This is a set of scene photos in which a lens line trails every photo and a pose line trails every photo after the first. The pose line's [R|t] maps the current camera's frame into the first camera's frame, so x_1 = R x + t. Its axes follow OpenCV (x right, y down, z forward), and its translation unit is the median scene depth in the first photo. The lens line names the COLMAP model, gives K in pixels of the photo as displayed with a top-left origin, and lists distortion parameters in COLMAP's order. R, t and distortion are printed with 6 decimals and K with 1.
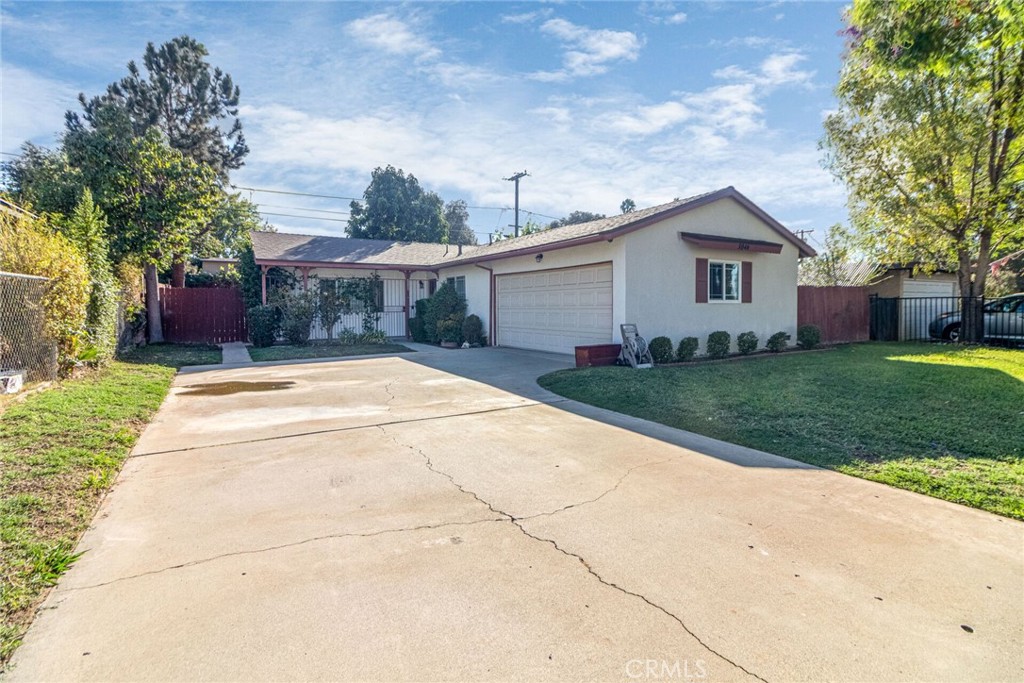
lens RADIAL K [[473.2, 0, 508.2], [0, 473.2, 318.3], [0, 0, 1]] dist [0.002130, -0.000835]
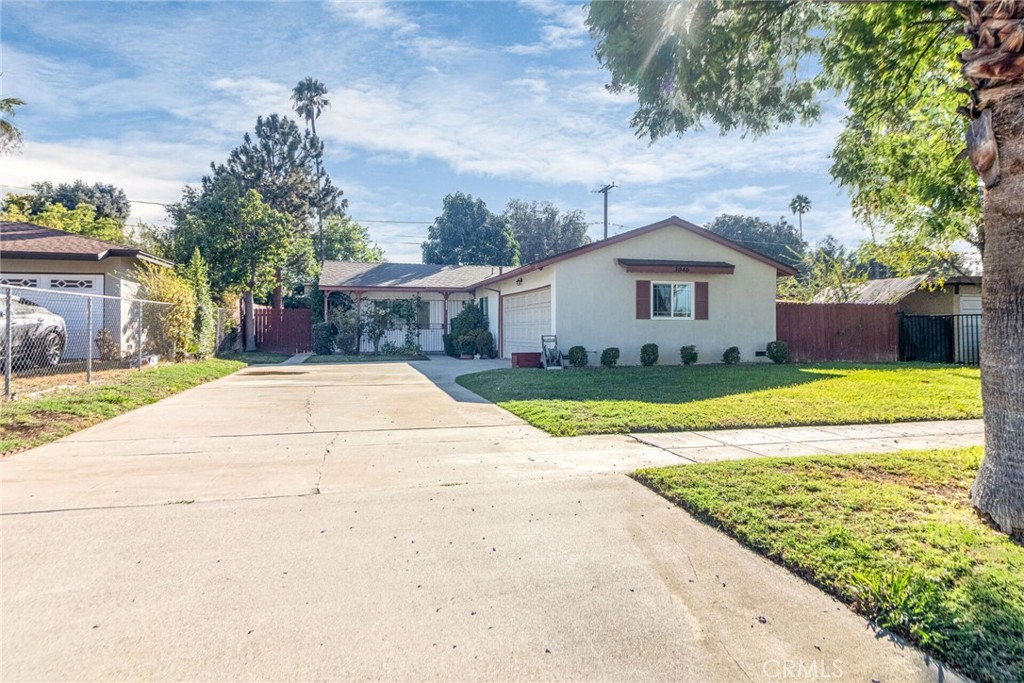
lens RADIAL K [[557.2, 0, 511.4], [0, 557.2, 325.2], [0, 0, 1]] dist [-0.014351, 0.000108]
pose [[0.964904, 0.002475, -0.262593, 0.336300], [-0.010831, 0.999480, -0.030380, 0.019056], [0.262381, 0.032158, 0.964428, -0.278924]]
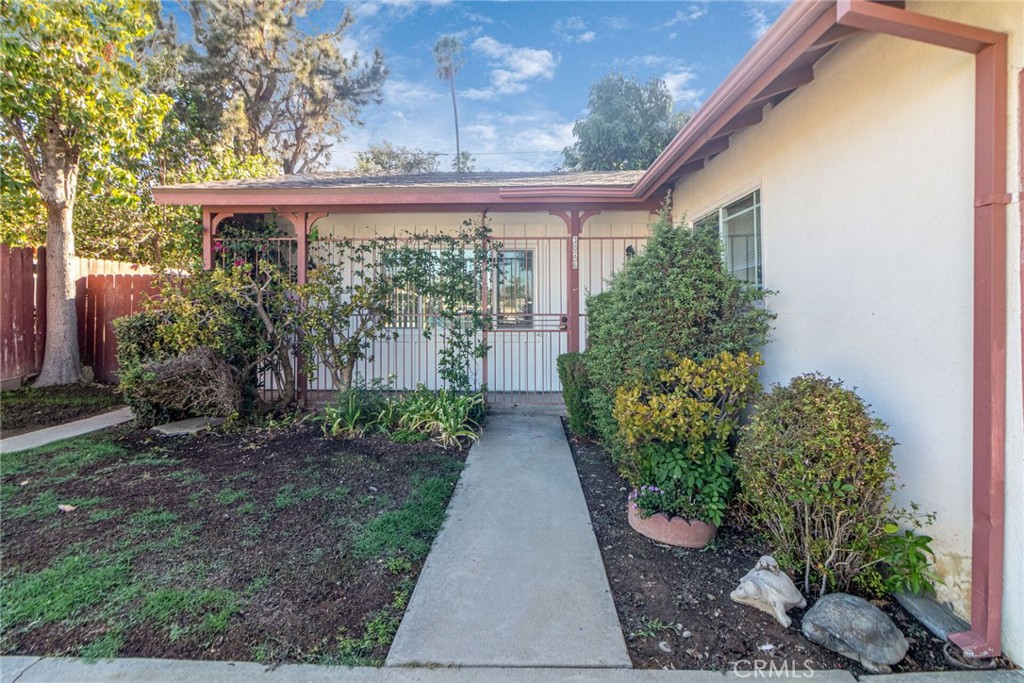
lens RADIAL K [[473.2, 0, 508.2], [0, 473.2, 318.3], [0, 0, 1]] dist [0.002130, -0.000835]
pose [[0.835464, 0.010735, -0.549440, -0.074095], [-0.013532, 0.999908, -0.001039, -0.026048], [0.549378, 0.008303, 0.835532, 0.807745]]
